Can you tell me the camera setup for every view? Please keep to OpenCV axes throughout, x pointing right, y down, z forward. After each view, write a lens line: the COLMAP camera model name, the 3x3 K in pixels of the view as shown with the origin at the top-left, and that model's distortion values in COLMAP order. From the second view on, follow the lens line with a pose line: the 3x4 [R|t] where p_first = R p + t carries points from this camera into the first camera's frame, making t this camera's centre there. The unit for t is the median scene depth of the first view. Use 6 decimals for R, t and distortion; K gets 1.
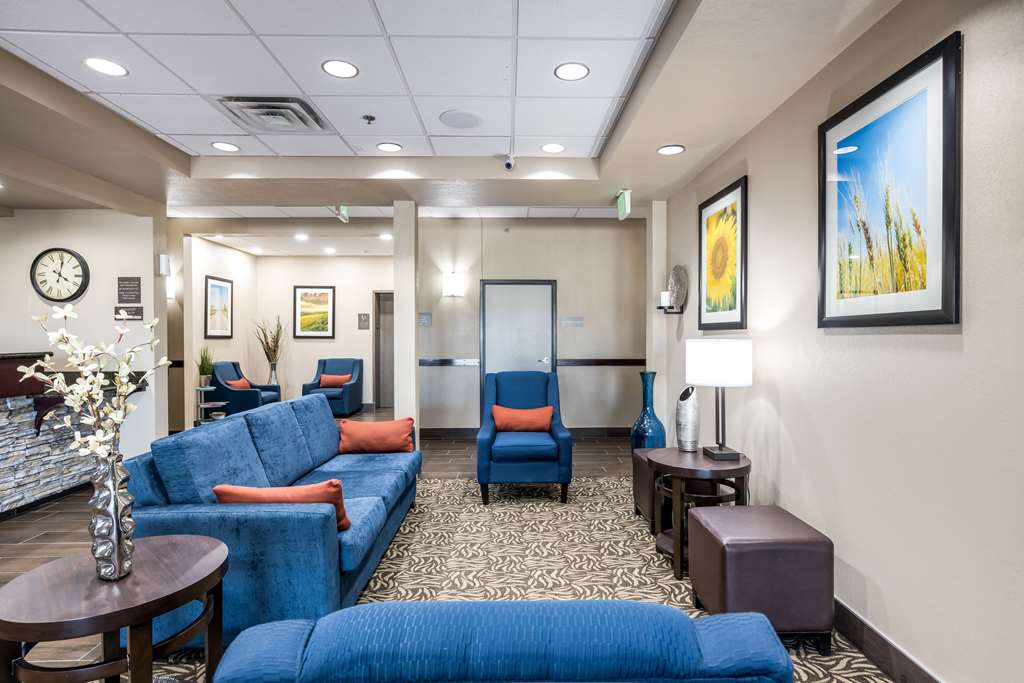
lens RADIAL K [[519.1, 0, 517.6], [0, 519.1, 337.5], [0, 0, 1]] dist [-0.012667, 0.005218]
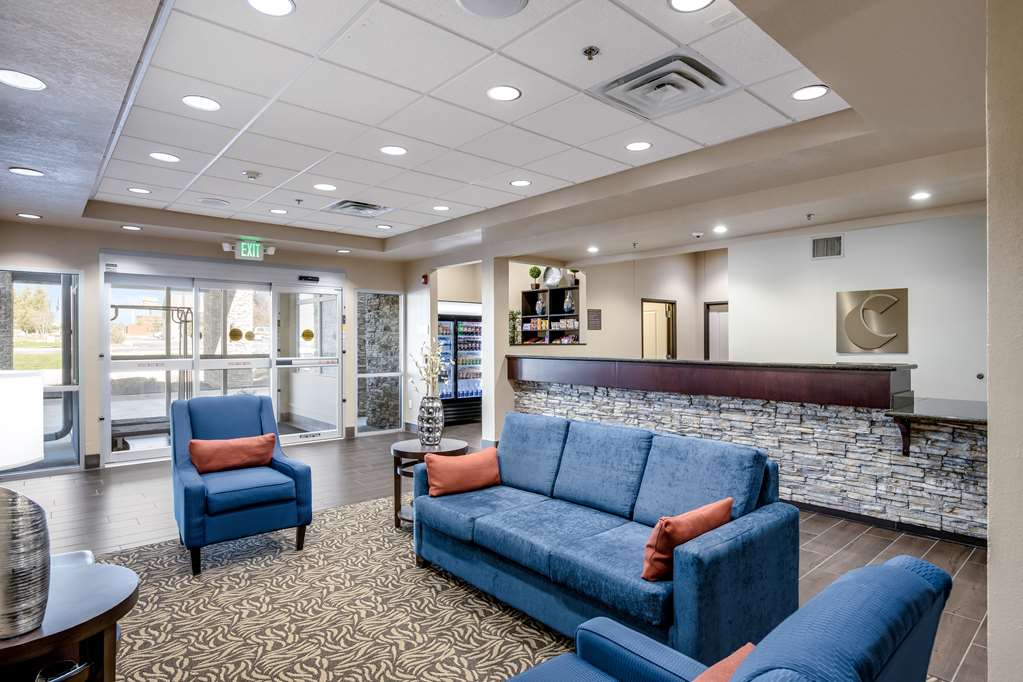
lens RADIAL K [[561.2, 0, 530.6], [0, 561.2, 342.2], [0, 0, 1]] dist [-0.004752, 0.004892]
pose [[-0.738414, 0.006789, -0.674313, 0.219685], [0.000650, 0.999956, 0.009356, -0.021263], [0.674347, 0.006471, -0.738386, 1.090040]]
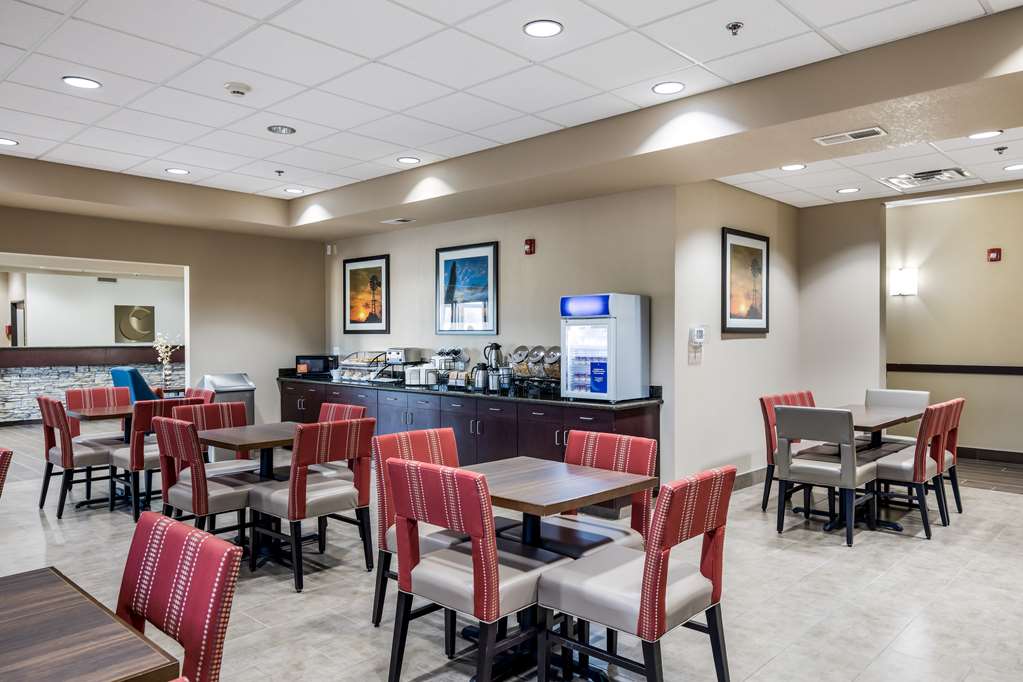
lens RADIAL K [[665.6, 0, 504.4], [0, 665.6, 344.7], [0, 0, 1]] dist [0.030593, 0.001451]
pose [[0.726131, 0.015613, -0.687379, 1.877242], [-0.008403, 0.999869, 0.013833, -0.022772], [0.687505, -0.004269, 0.726167, -0.448015]]
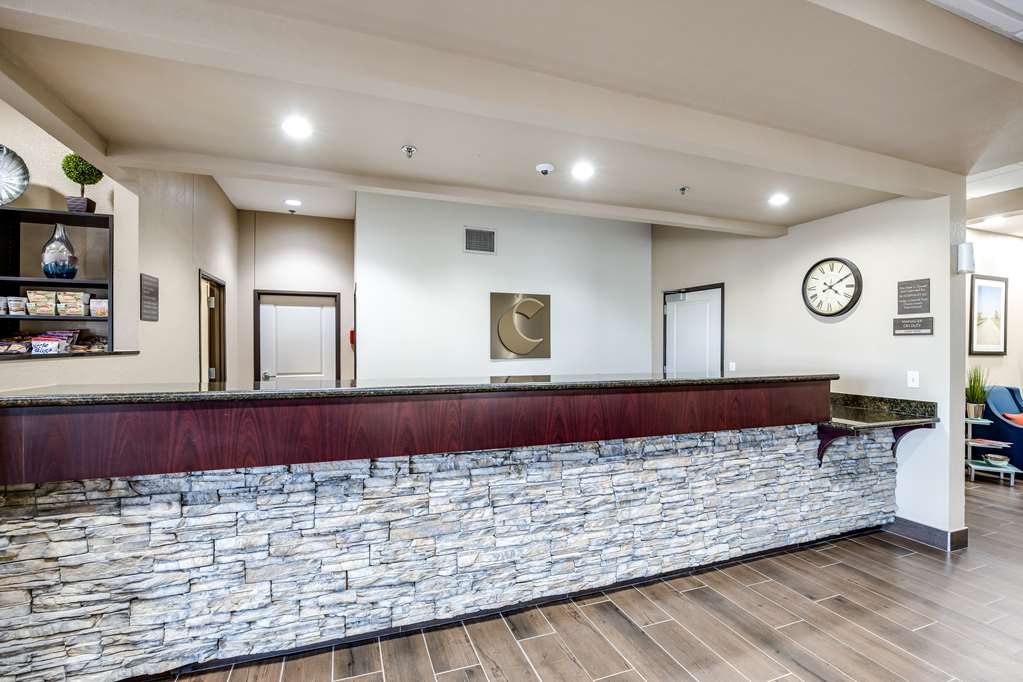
lens RADIAL K [[473.3, 0, 525.1], [0, 473.3, 348.9], [0, 0, 1]] dist [-0.024690, 0.007187]
pose [[0.351079, 0.011639, -0.936273, -0.298441], [-0.008121, 0.999923, 0.009385, -0.014745], [0.936311, 0.004309, 0.351147, 0.199464]]
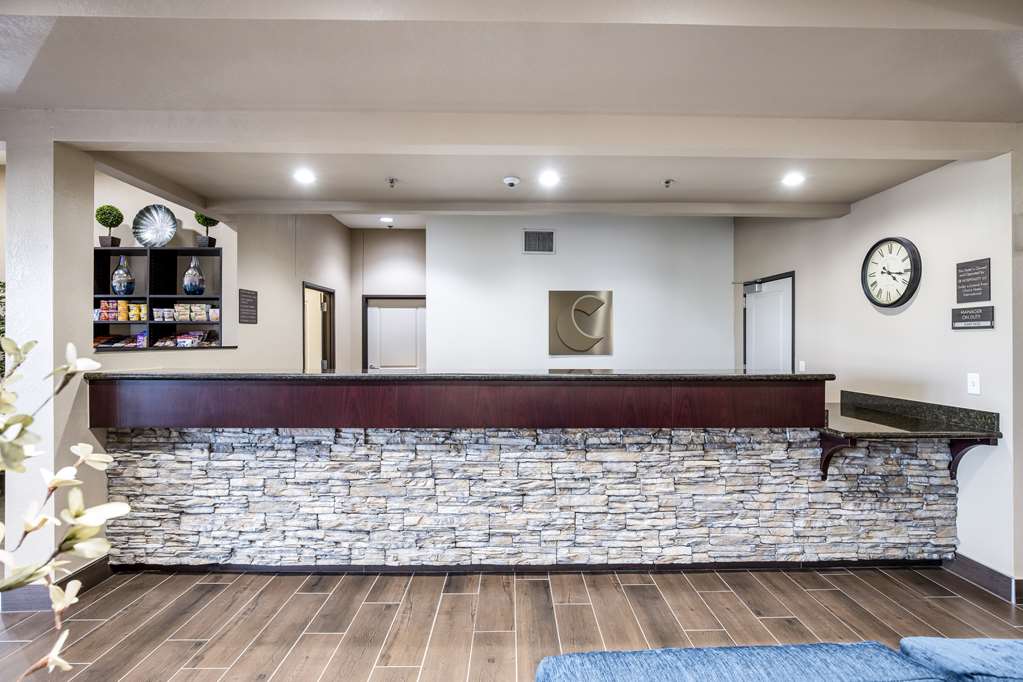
lens RADIAL K [[494.7, 0, 523.6], [0, 494.7, 340.7], [0, 0, 1]] dist [-0.011973, 0.004028]
pose [[0.012637, 0.002402, -0.999917, -0.156958], [-0.006792, 0.999974, 0.002317, -0.016818], [0.999897, 0.006762, 0.012653, 0.447644]]
